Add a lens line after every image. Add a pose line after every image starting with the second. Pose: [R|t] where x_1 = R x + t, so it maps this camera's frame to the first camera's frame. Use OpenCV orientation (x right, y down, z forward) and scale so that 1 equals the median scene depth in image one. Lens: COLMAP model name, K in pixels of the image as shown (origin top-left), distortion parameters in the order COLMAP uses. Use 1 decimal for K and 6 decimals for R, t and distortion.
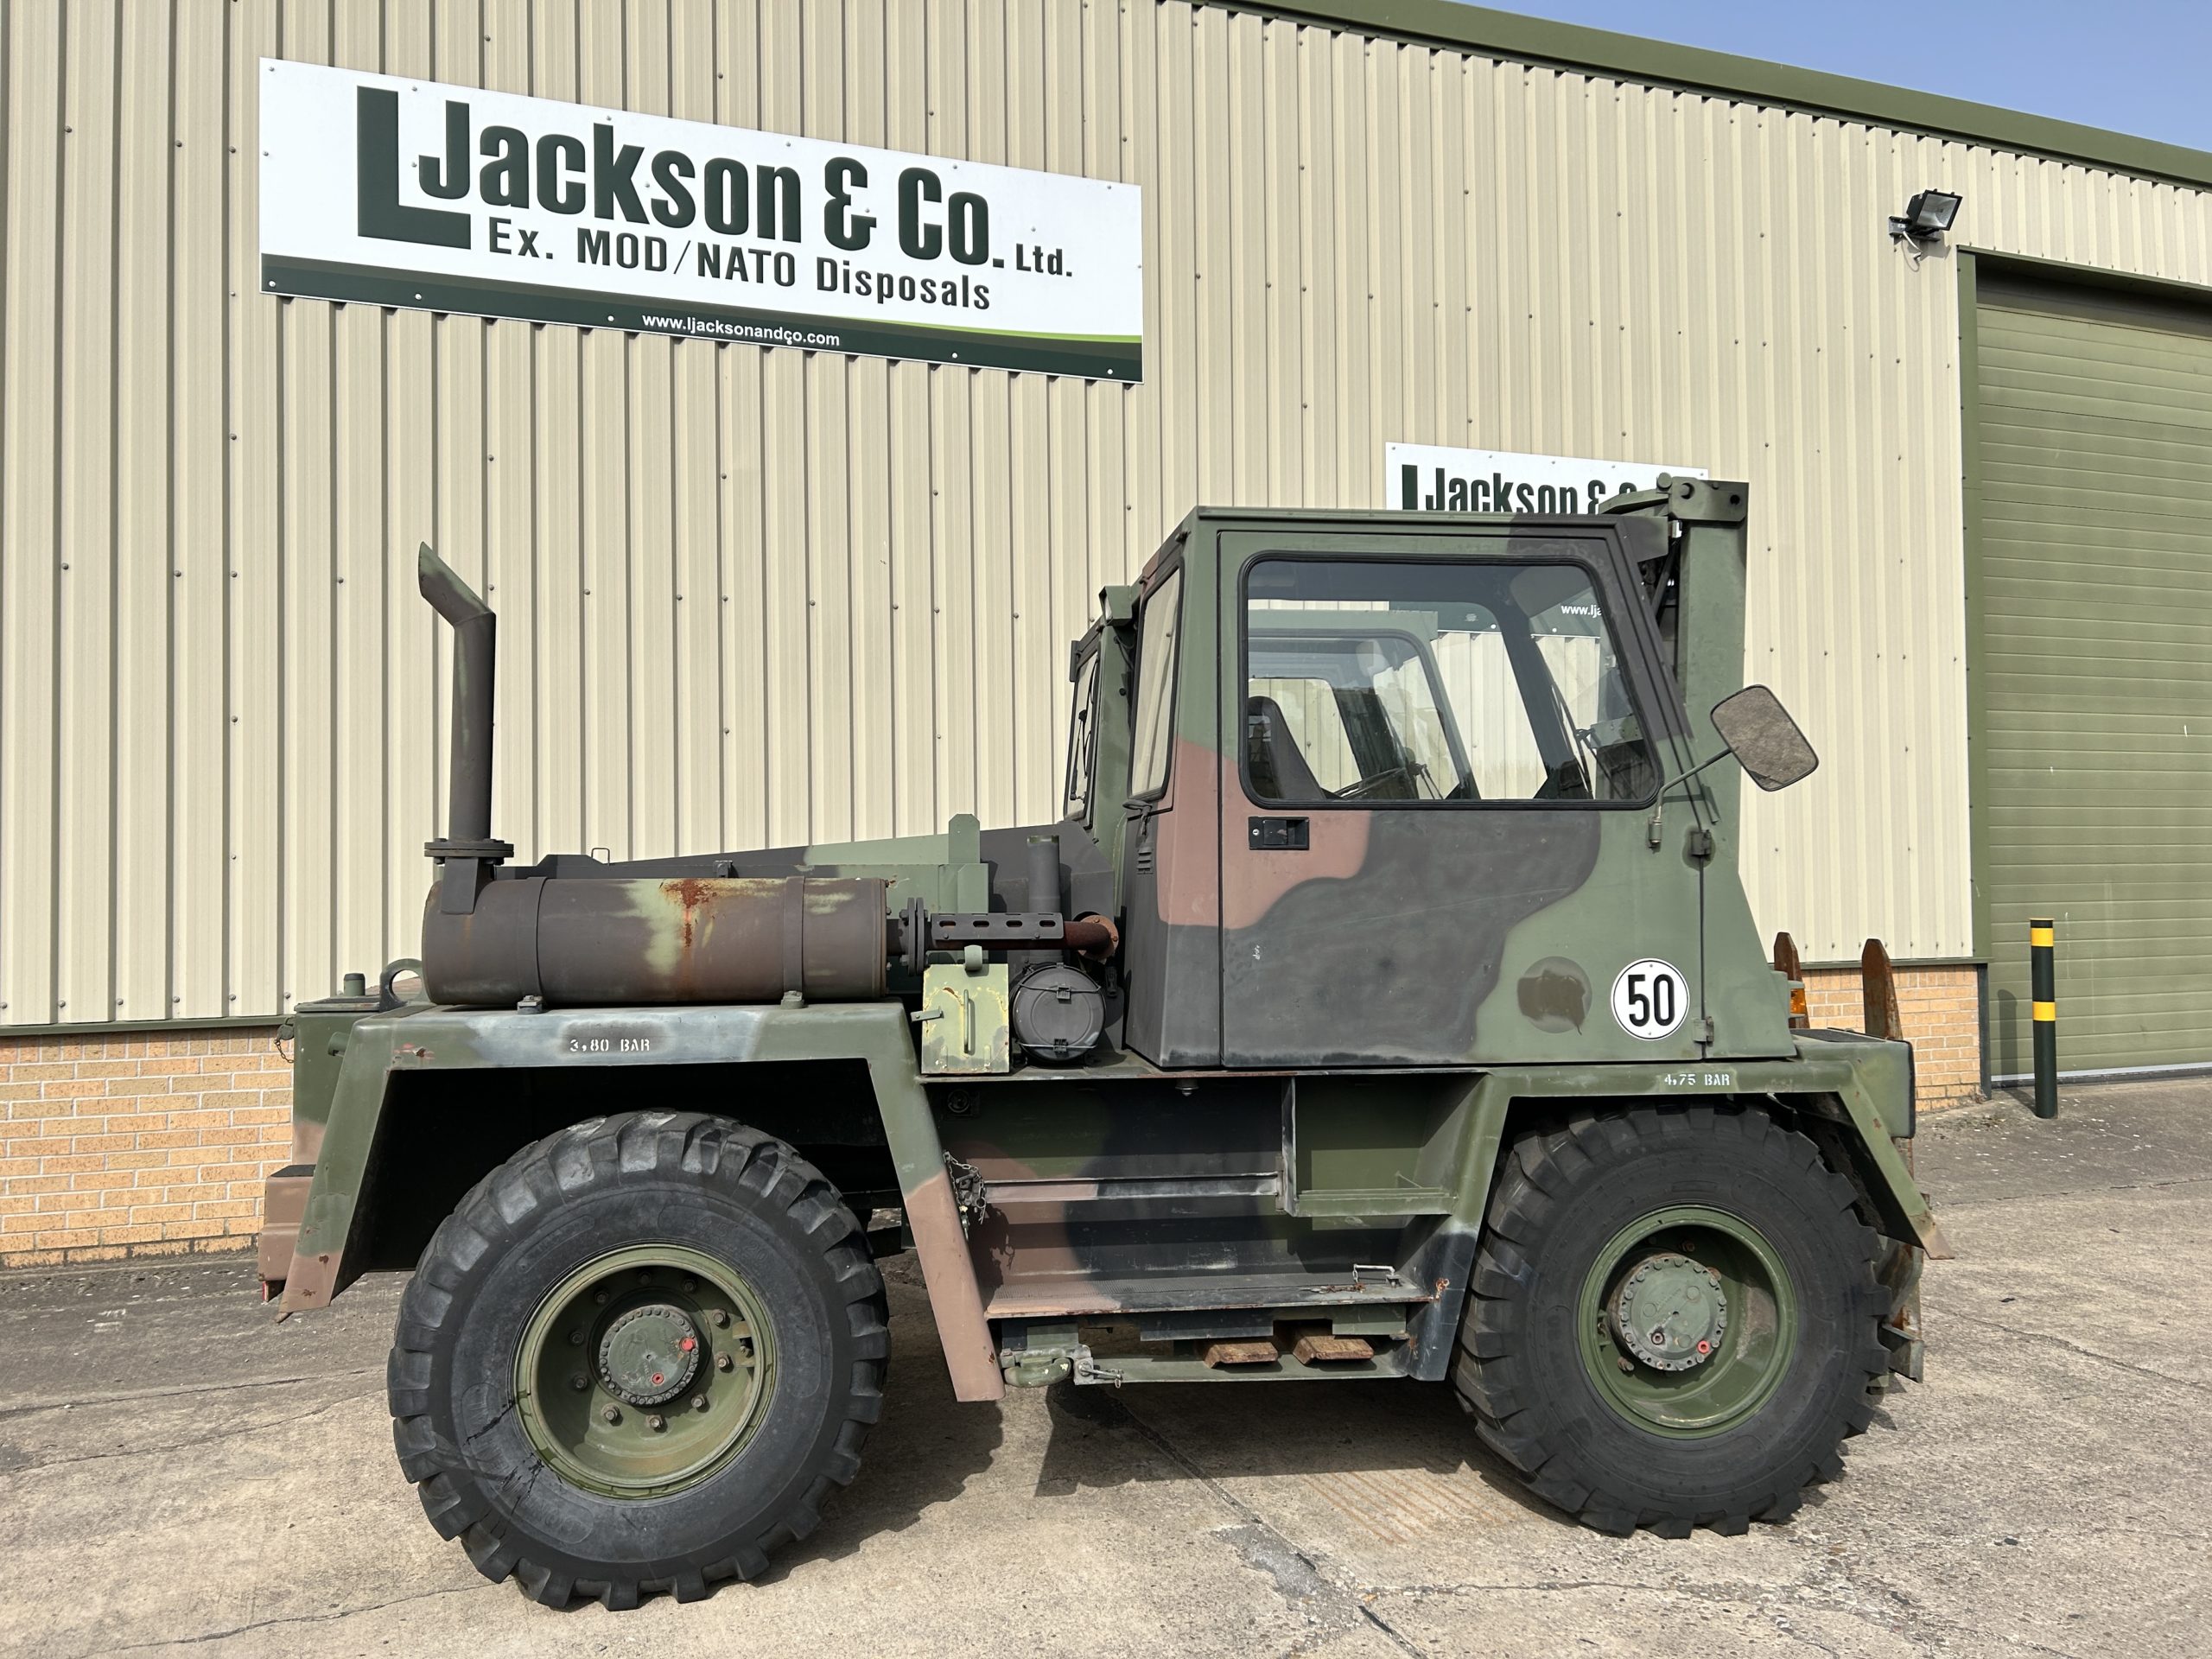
lens RADIAL K [[1658.9, 0, 1093.3], [0, 1658.9, 833.6], [0, 0, 1]] dist [0.044500, -0.039384]
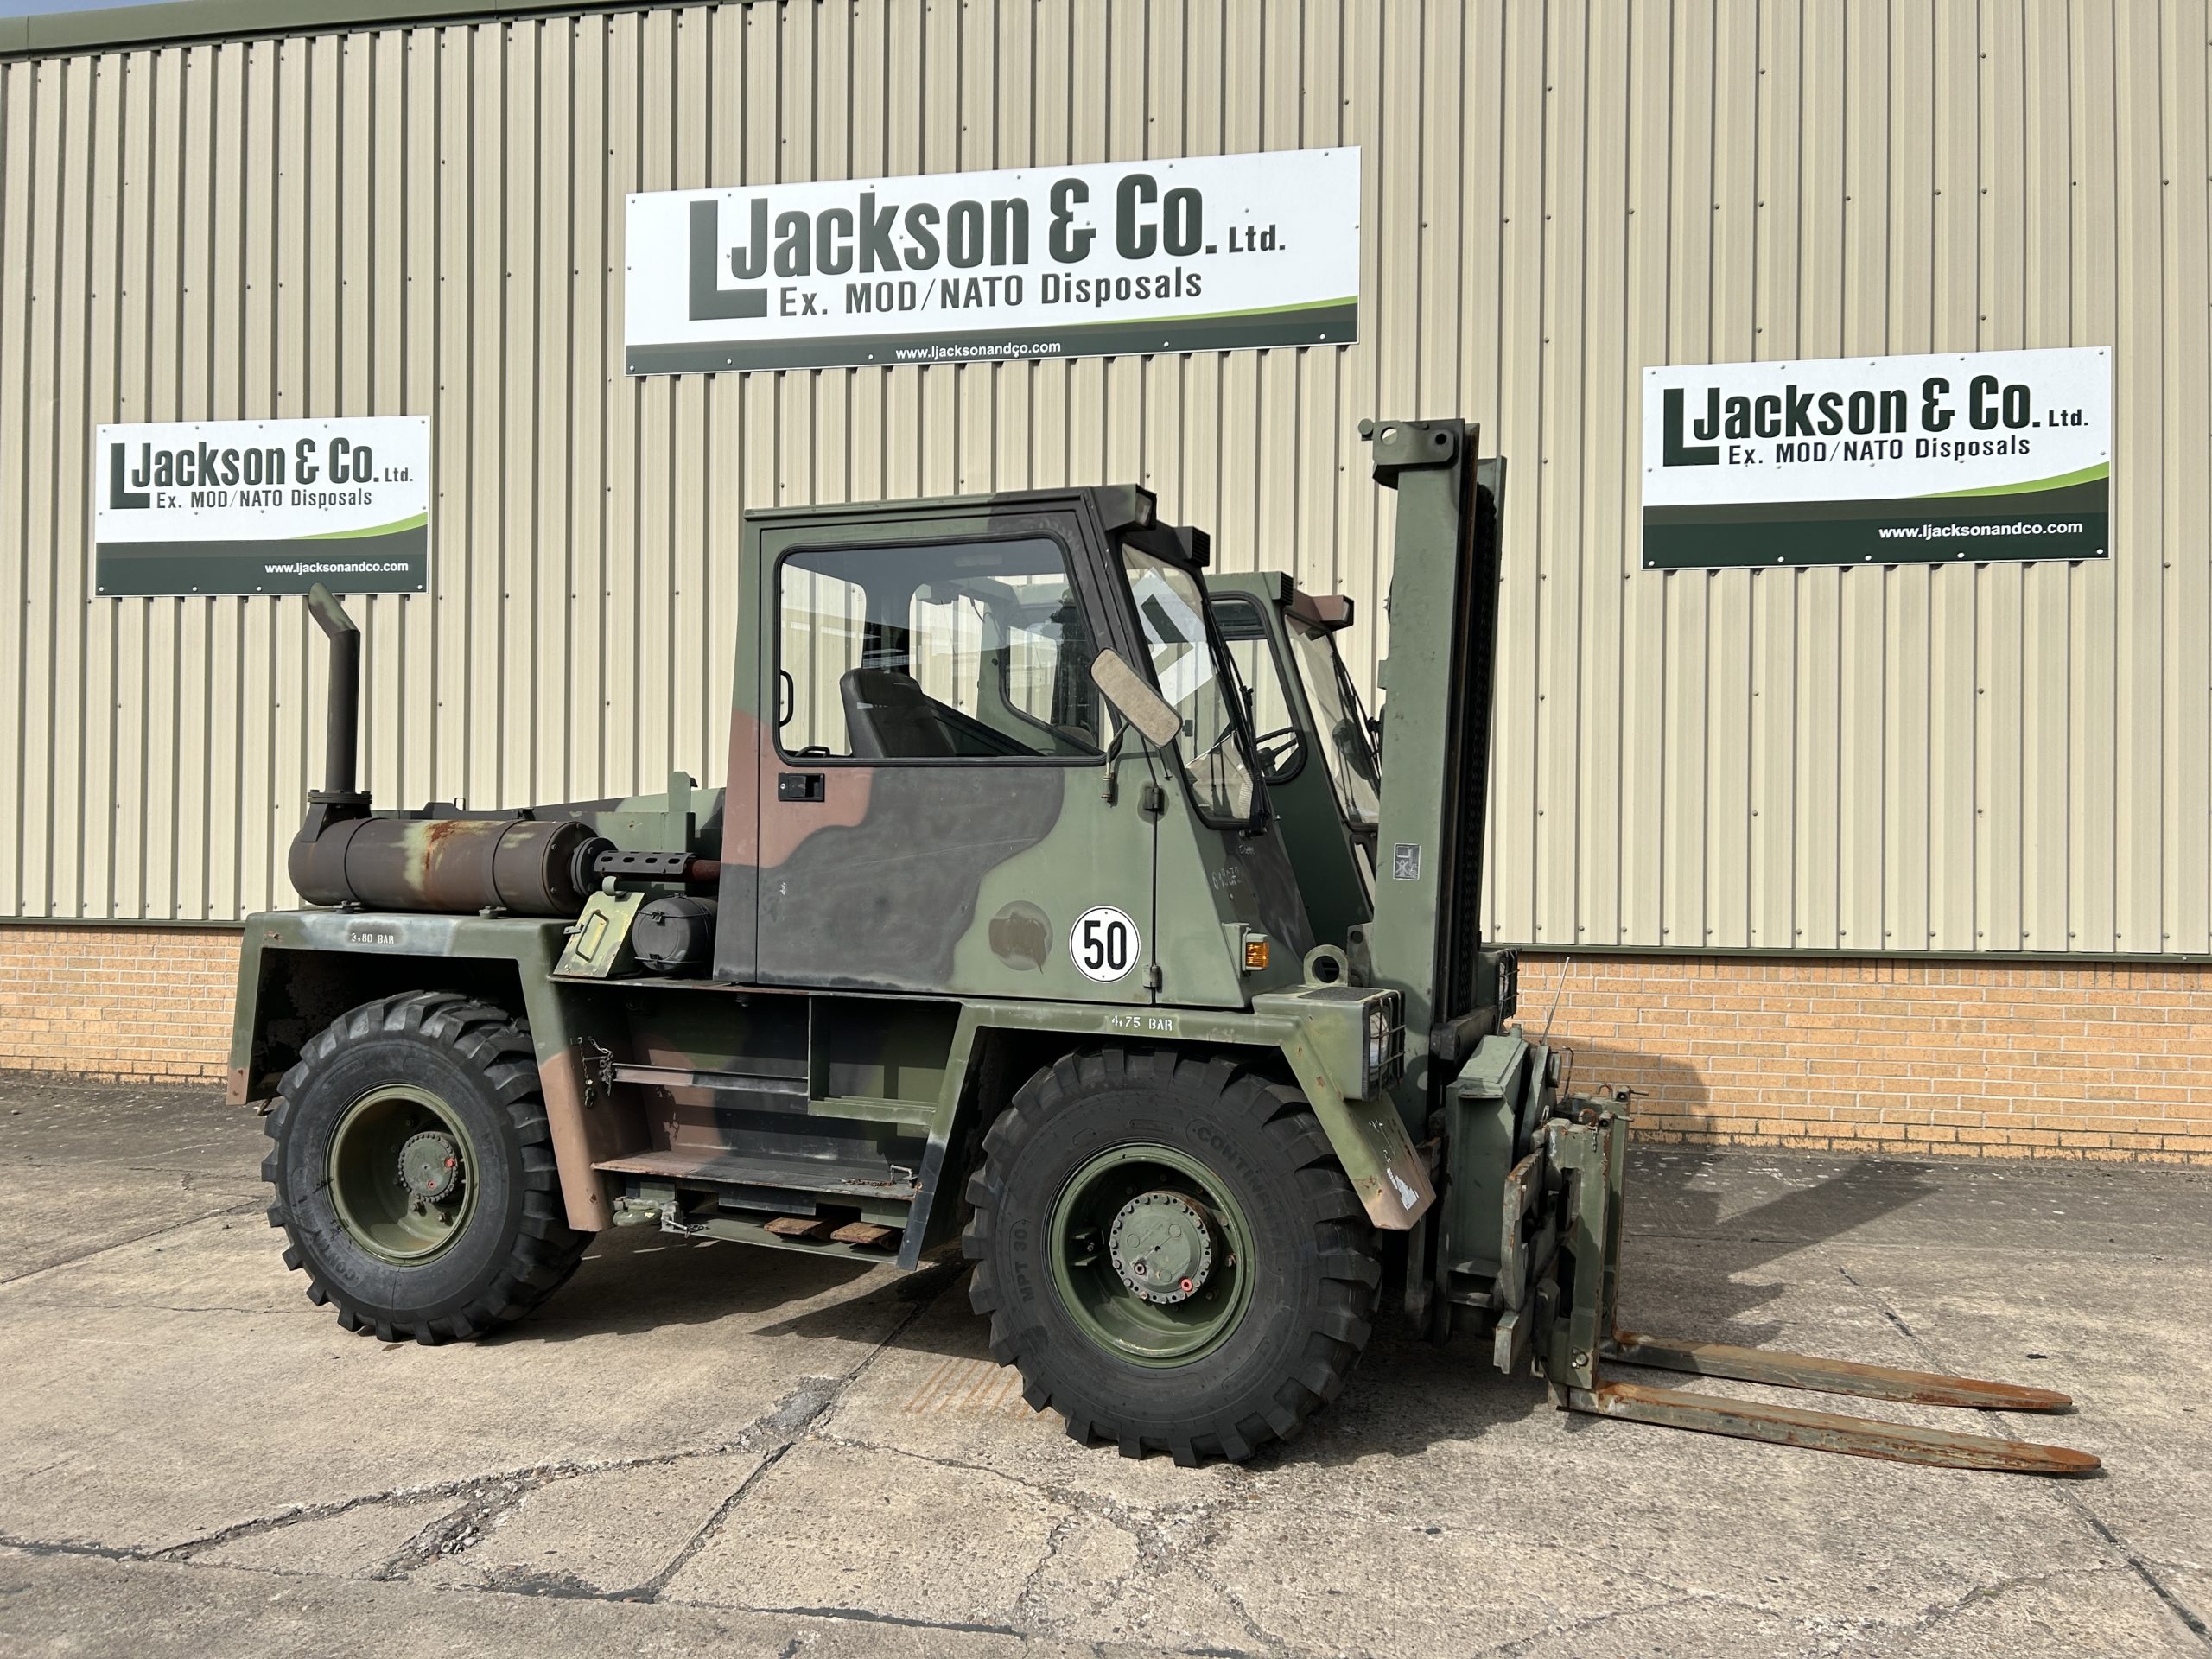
lens RADIAL K [[1659.8, 0, 1101.6], [0, 1659.8, 840.3], [0, 0, 1]] dist [0.045271, -0.042255]
pose [[0.864228, 0.016606, -0.502827, 0.452260], [-0.003056, 0.999610, 0.027761, 0.002112], [0.503092, -0.022455, 0.863941, 0.049249]]
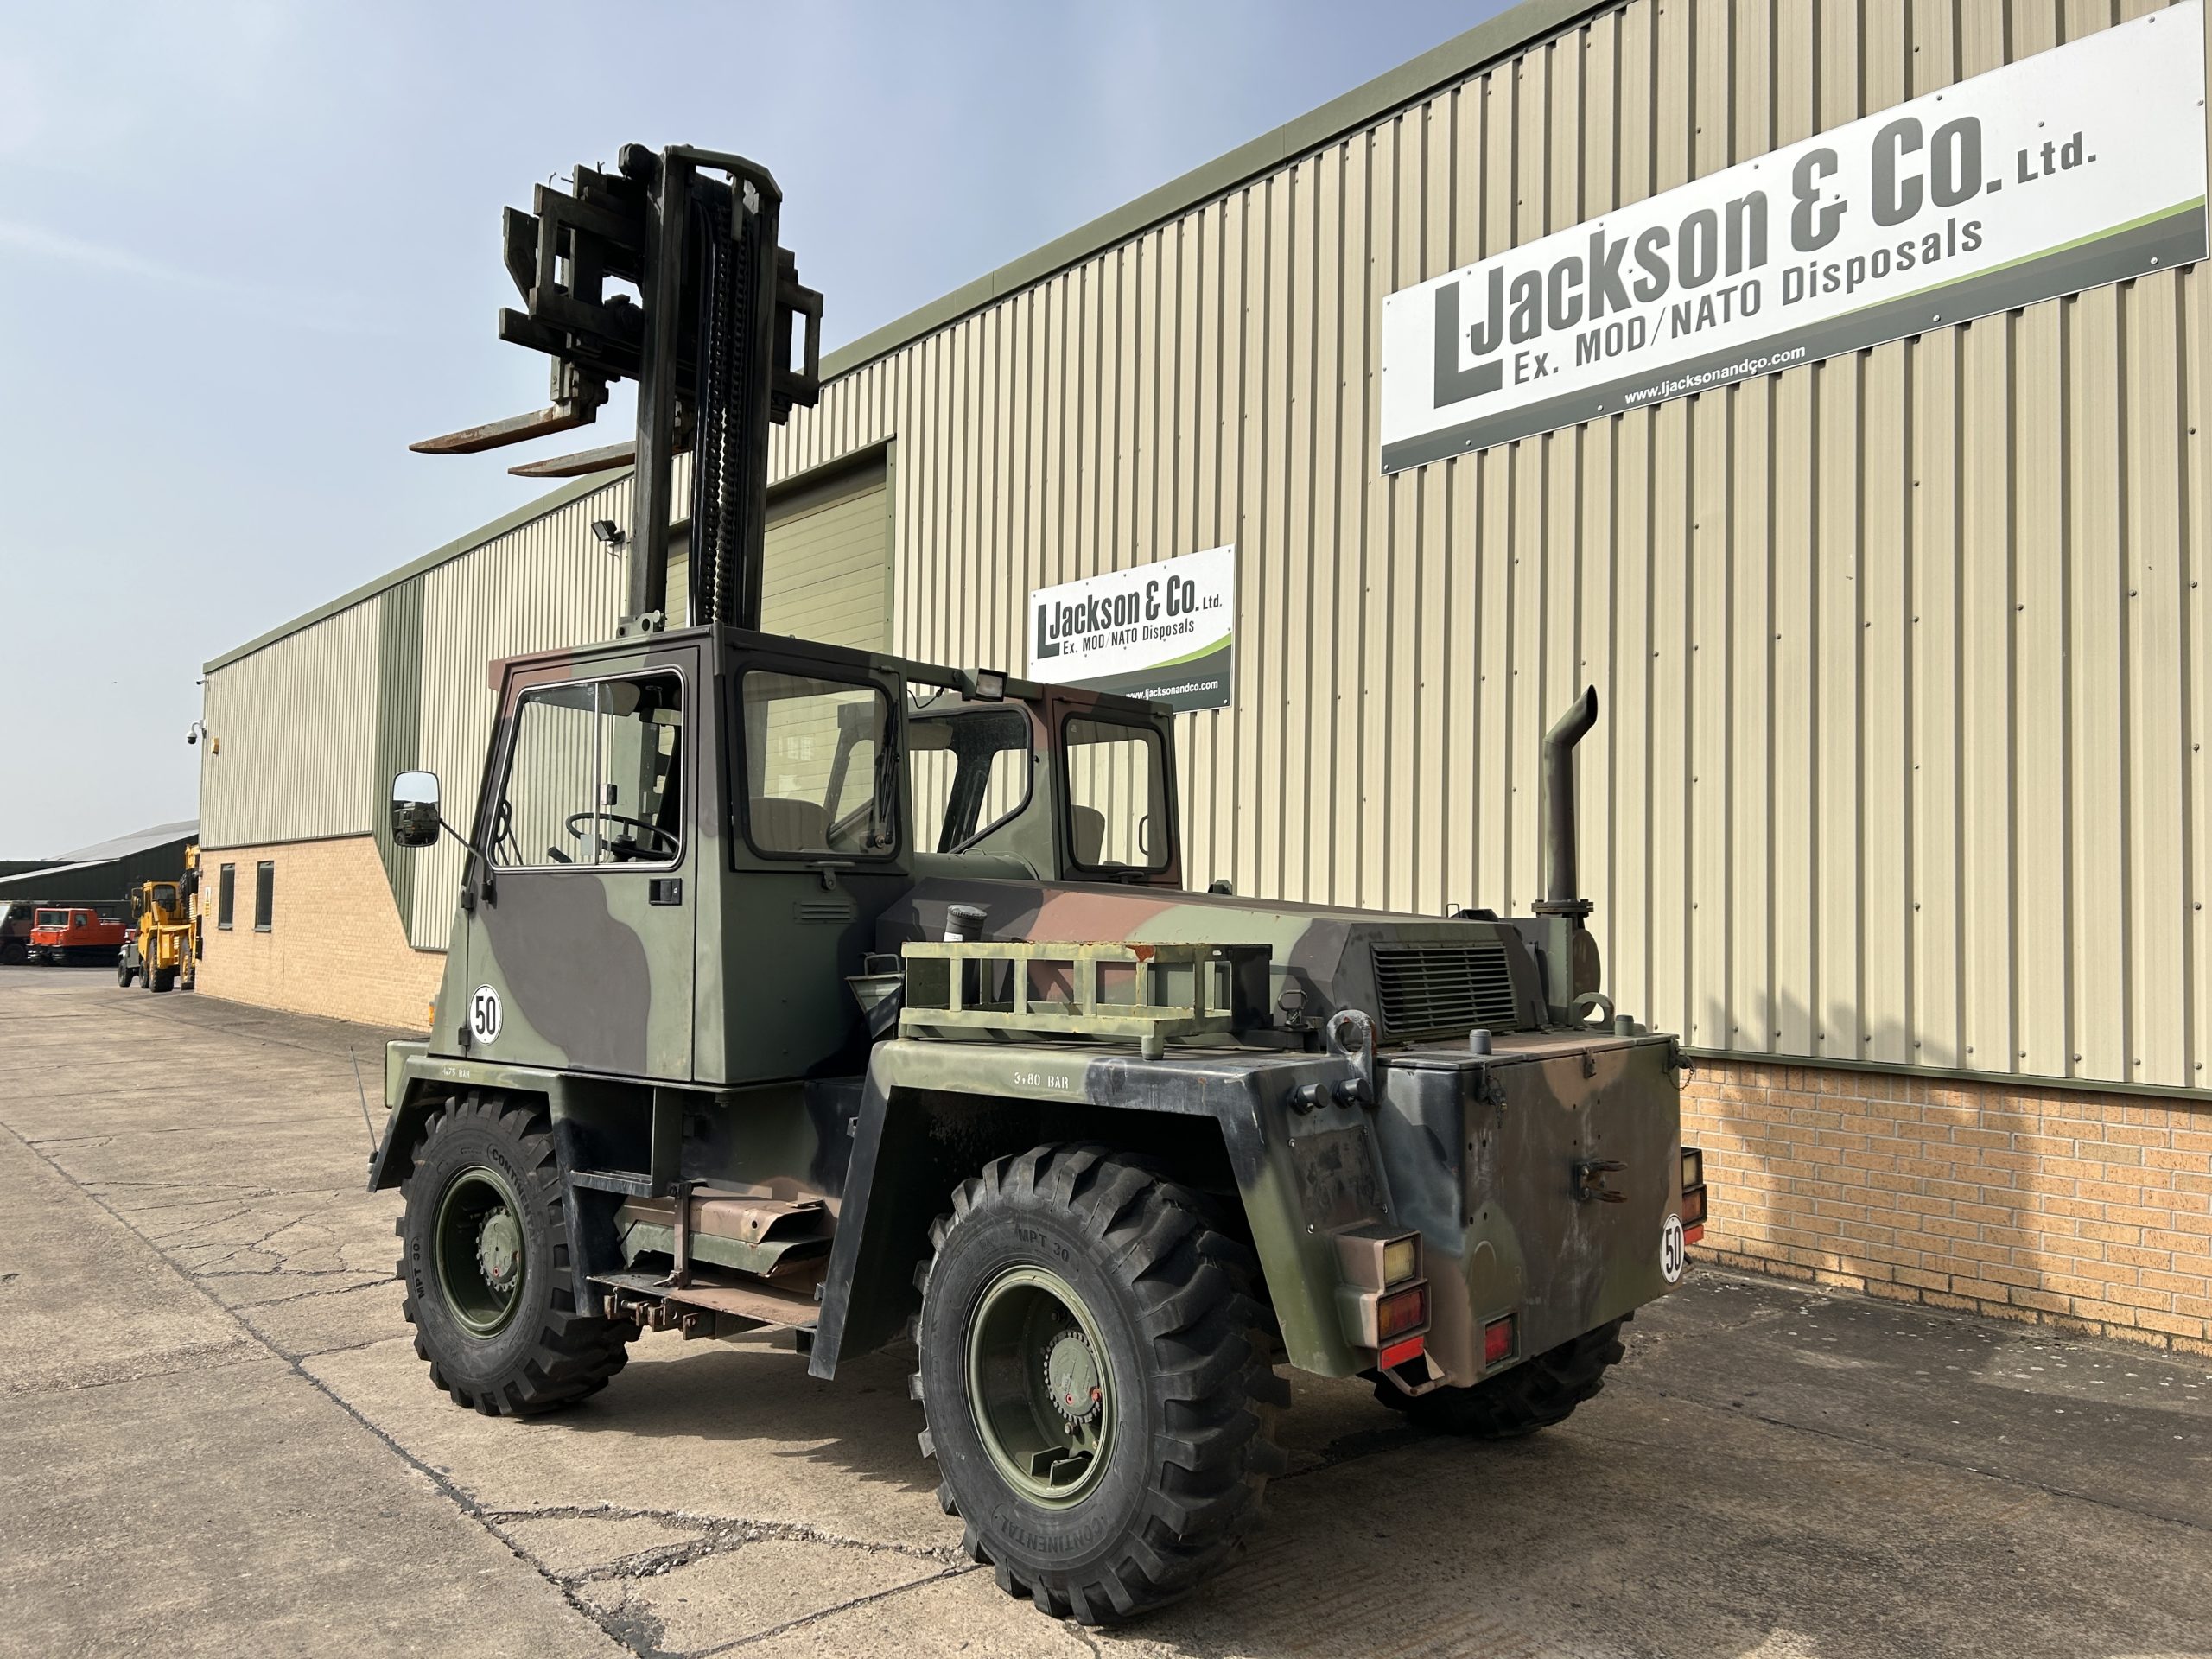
lens RADIAL K [[1653.4, 0, 1090.3], [0, 1653.4, 856.8], [0, 0, 1]] dist [0.066848, -0.082175]
pose [[0.317109, -0.017929, -0.948219, 0.622651], [0.009566, 0.999831, -0.015705, -0.003919], [0.948341, -0.004090, 0.317227, 0.339843]]
